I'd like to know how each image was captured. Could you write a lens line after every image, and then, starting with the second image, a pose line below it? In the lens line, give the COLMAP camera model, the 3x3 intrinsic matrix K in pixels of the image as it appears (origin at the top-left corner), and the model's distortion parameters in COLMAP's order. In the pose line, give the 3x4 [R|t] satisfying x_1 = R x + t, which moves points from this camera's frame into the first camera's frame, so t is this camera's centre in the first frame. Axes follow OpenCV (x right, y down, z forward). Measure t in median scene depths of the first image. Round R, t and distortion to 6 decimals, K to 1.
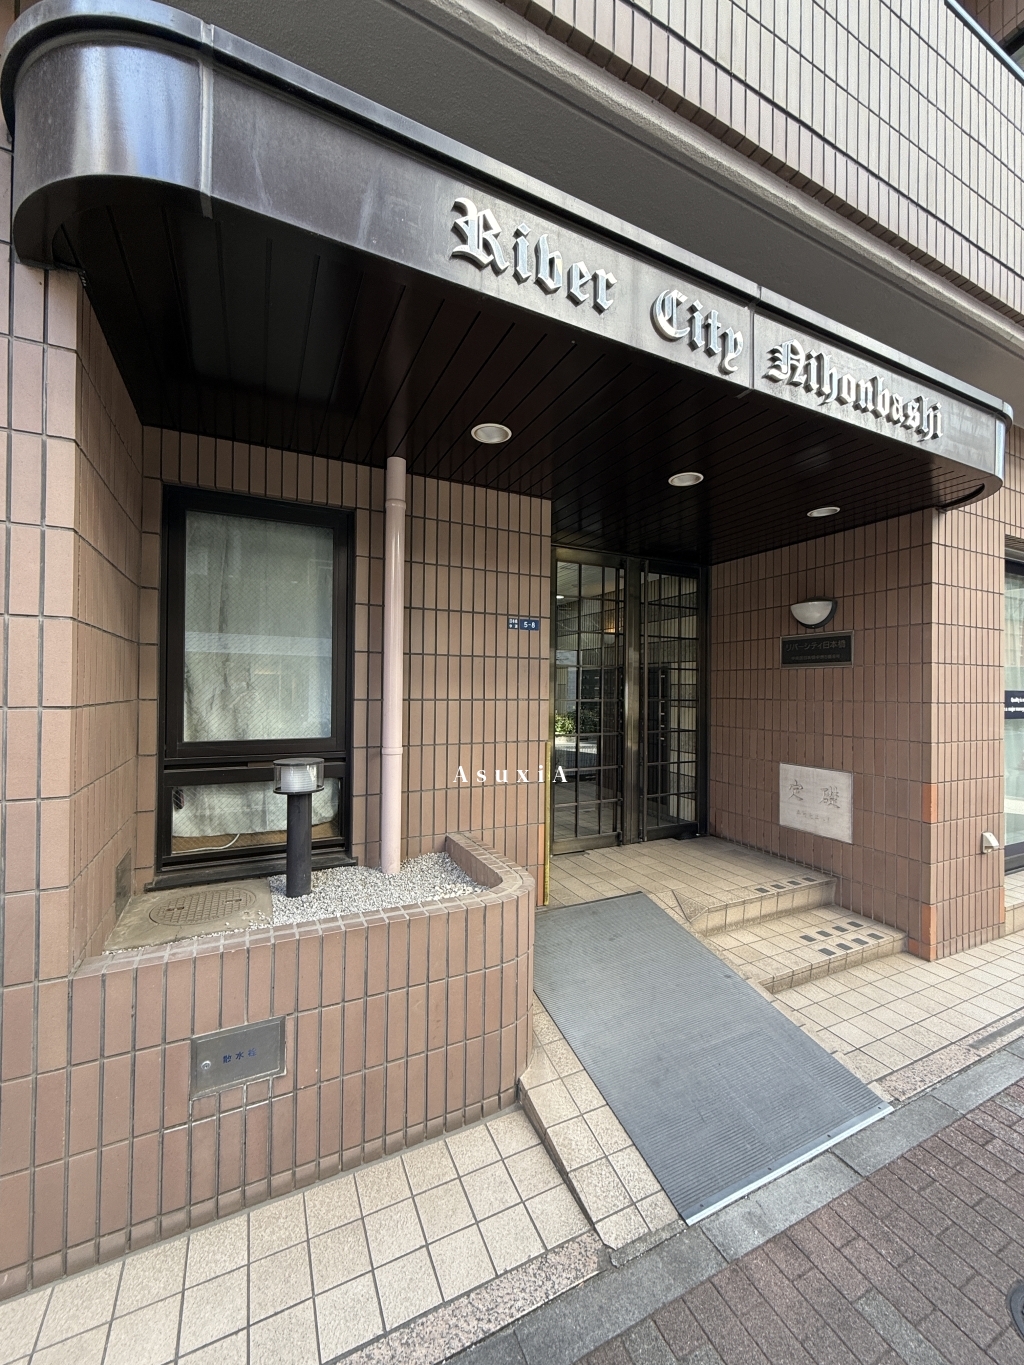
lens RADIAL K [[542.4, 0, 512.0], [0, 542.4, 682.5], [0, 0, 1]] dist [-0.001623, 0.000246]
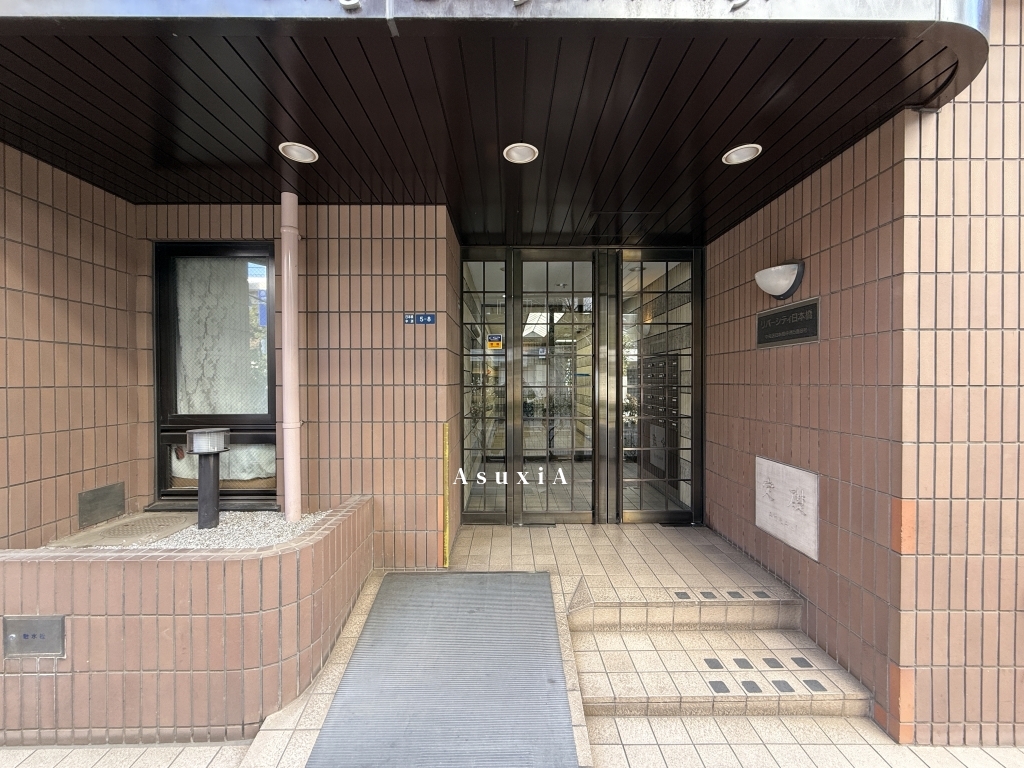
lens RADIAL K [[406.9, 0, 512.0], [0, 406.9, 384.0], [0, 0, 1]] dist [-0.001623, 0.000246]
pose [[0.903143, -0.008632, -0.429253, 0.553945], [0.016184, 0.999772, 0.013946, 0.020129], [0.429035, -0.019542, 0.903077, 0.305488]]
